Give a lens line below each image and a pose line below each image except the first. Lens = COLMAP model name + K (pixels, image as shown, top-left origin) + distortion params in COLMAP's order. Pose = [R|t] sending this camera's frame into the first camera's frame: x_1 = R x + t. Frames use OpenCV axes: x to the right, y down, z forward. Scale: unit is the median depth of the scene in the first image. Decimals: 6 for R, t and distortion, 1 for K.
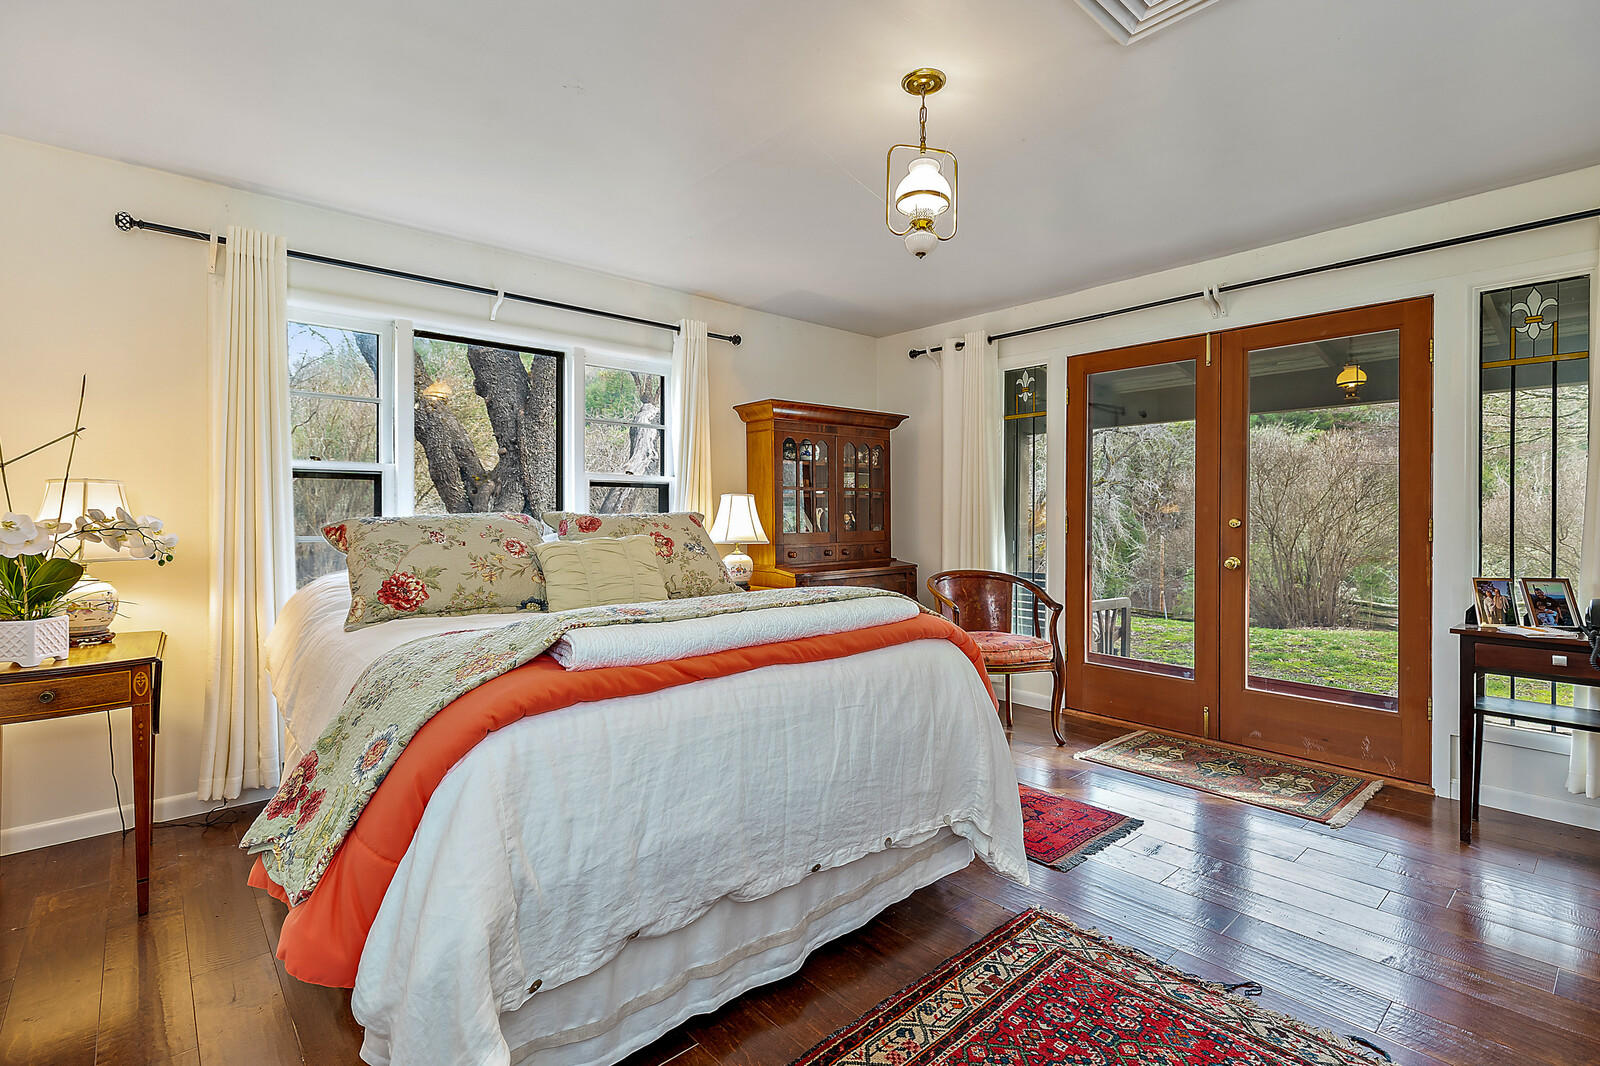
lens RADIAL K [[745.4, 0, 813.2], [0, 745.4, 502.6], [0, 0, 1]] dist [0.004363, -0.000099]
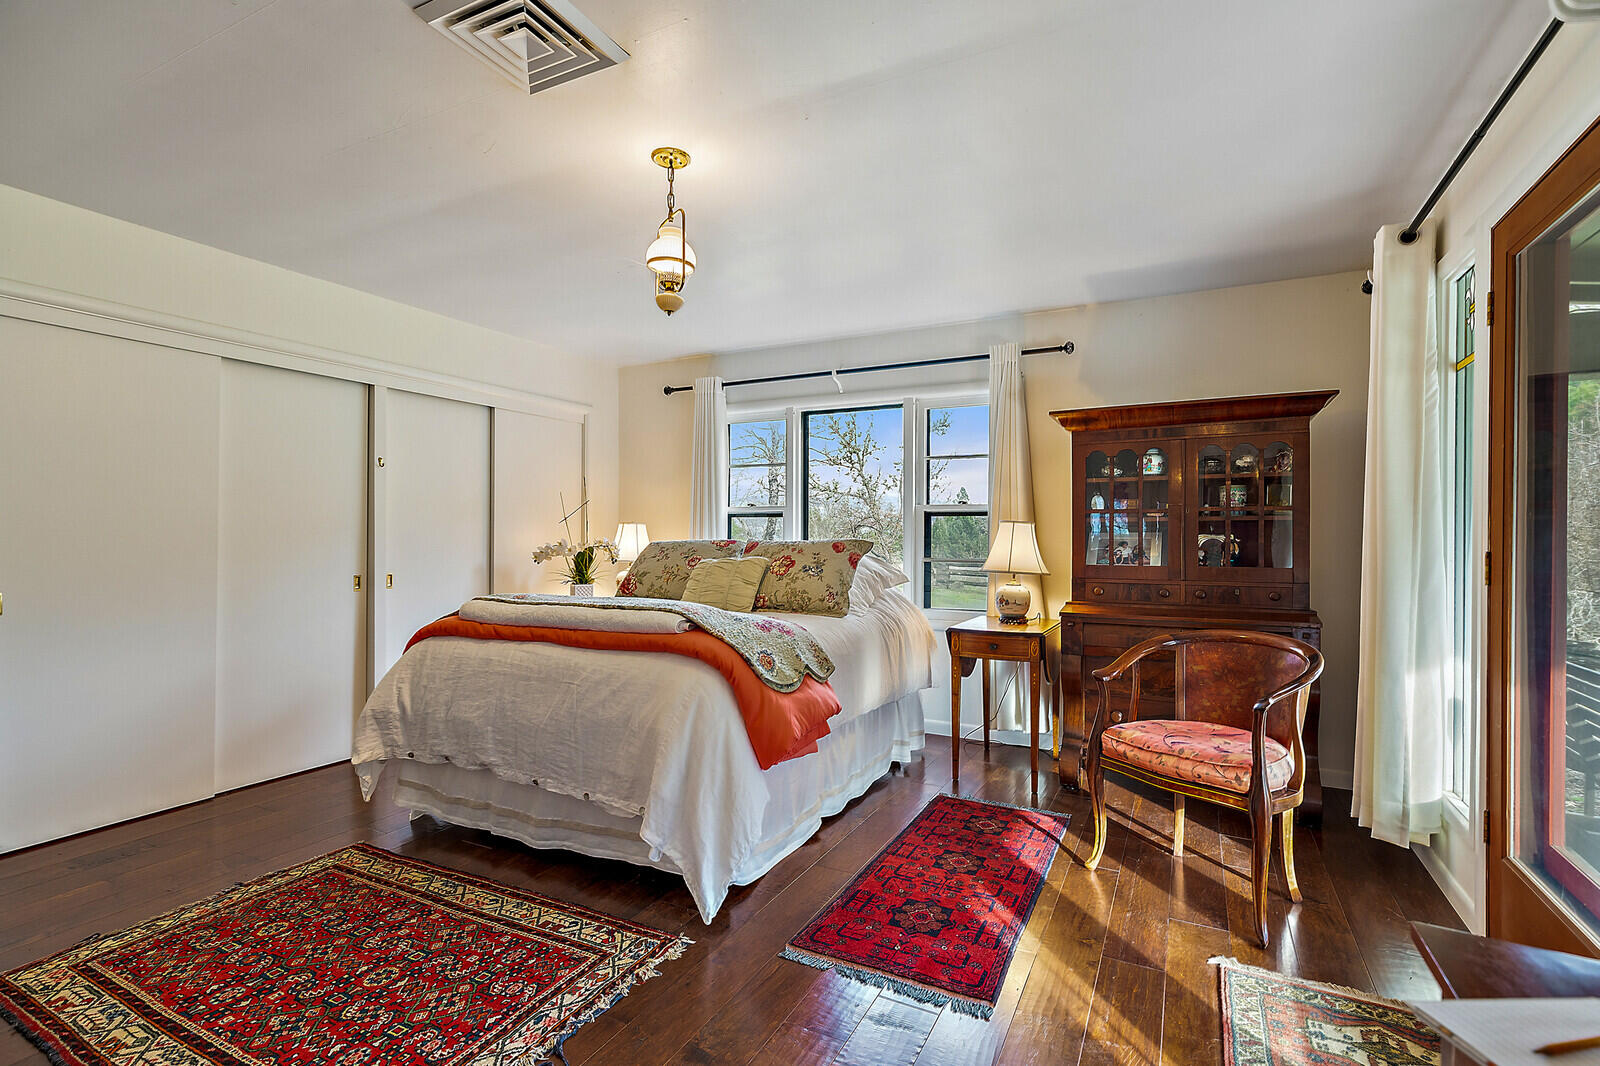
lens RADIAL K [[745.4, 0, 804.4], [0, 745.4, 543.5], [0, 0, 1]] dist [0.004363, -0.000099]
pose [[0.355903, 0.001580, -0.934522, 1.439978], [0.004531, 0.999984, 0.003416, 0.023258], [0.934512, -0.005450, 0.355890, 0.911631]]
